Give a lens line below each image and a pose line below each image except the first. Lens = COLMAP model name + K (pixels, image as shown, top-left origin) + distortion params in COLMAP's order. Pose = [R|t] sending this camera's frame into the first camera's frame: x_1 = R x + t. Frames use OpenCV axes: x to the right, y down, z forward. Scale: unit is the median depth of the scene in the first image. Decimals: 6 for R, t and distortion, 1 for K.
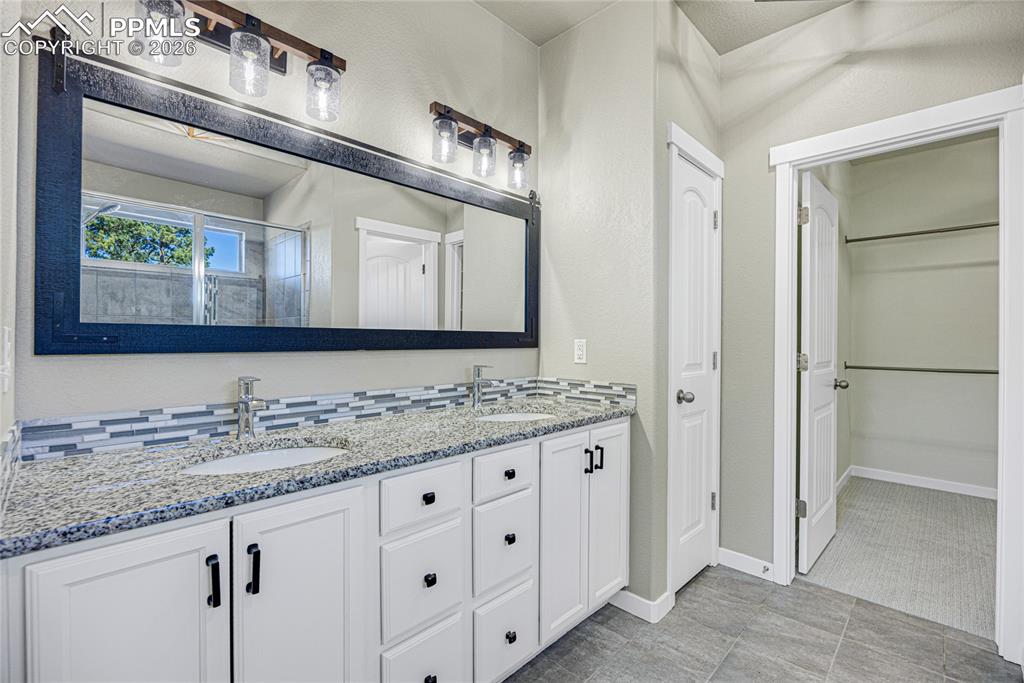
lens RADIAL K [[466.2, 0, 512.7], [0, 466.2, 337.8], [0, 0, 1]] dist [-0.004580, -0.000457]
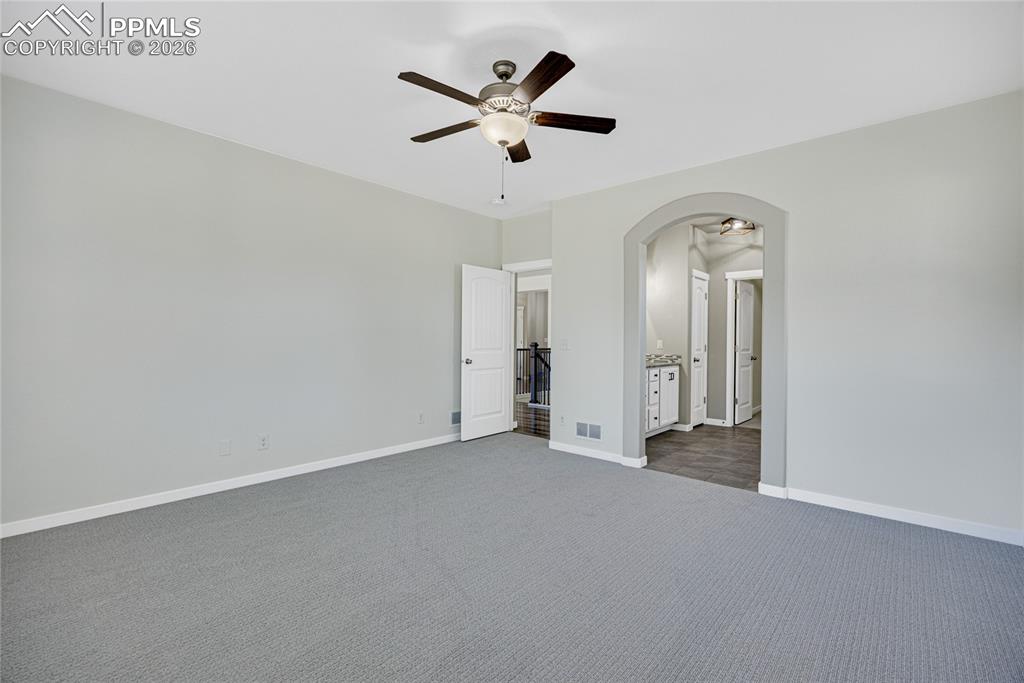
lens RADIAL K [[466.2, 0, 512.7], [0, 466.2, 337.8], [0, 0, 1]] dist [-0.004580, -0.000457]
pose [[0.999153, 0.004146, 0.040945, -0.868721], [-0.004287, 0.999985, 0.003345, -0.017146], [-0.040931, -0.003518, 0.999156, -1.808708]]
